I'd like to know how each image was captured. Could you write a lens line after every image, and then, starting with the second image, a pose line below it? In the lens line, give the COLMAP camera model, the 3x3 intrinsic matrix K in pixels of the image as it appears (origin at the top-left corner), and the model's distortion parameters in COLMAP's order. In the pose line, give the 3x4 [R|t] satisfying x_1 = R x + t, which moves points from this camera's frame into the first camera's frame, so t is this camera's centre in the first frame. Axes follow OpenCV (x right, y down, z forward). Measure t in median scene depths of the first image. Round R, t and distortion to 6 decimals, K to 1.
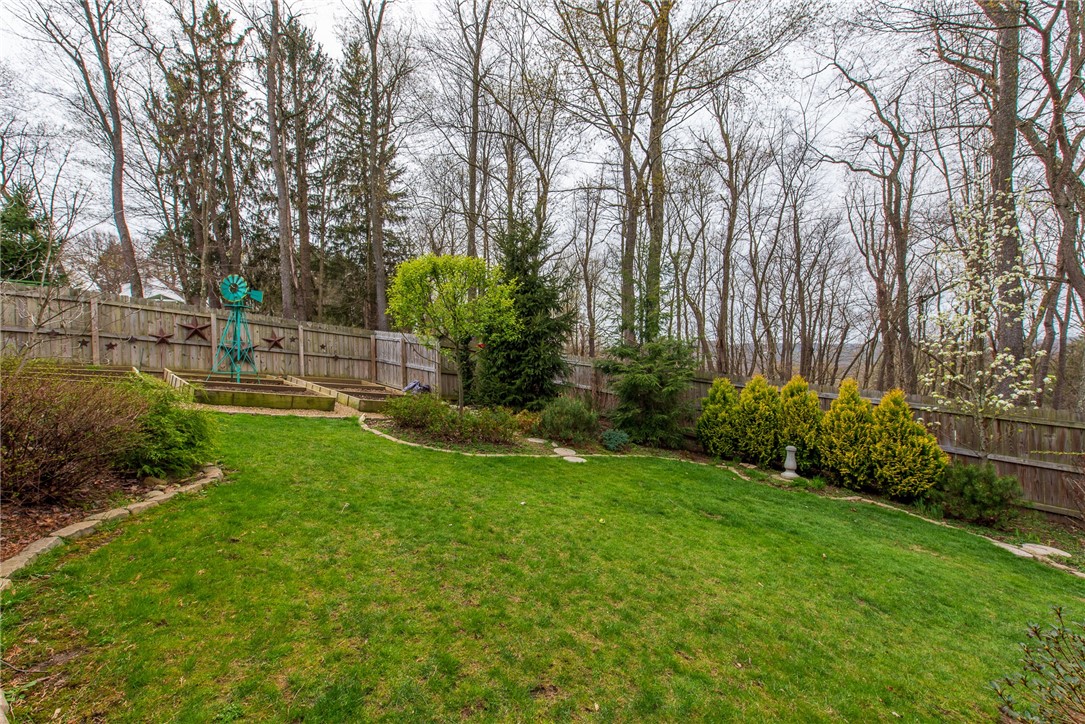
lens RADIAL K [[426.4, 0, 542.5], [0, 426.4, 362.0], [0, 0, 1]] dist [-0.002953, -0.000281]
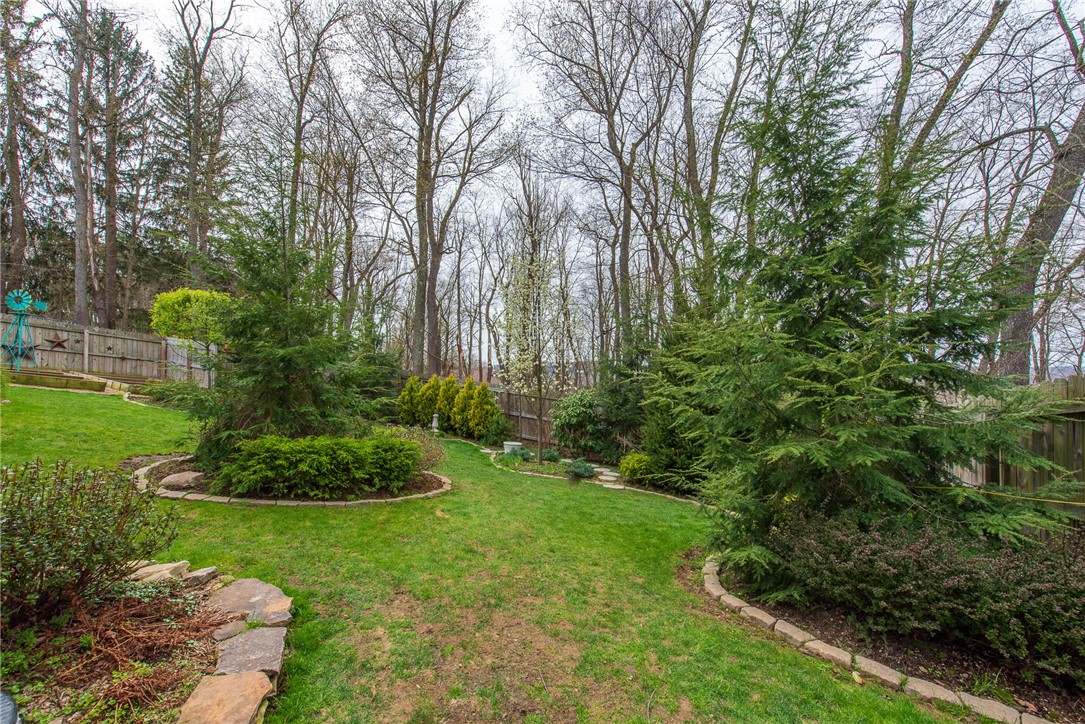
lens RADIAL K [[429.6, 0, 542.5], [0, 429.6, 362.0], [0, 0, 1]] dist [0.002268, -0.000306]
pose [[0.963463, 0.025096, 0.266662, 0.169633], [-0.014961, 0.999089, -0.039972, 0.016311], [-0.267423, 0.034522, 0.962961, -0.247493]]
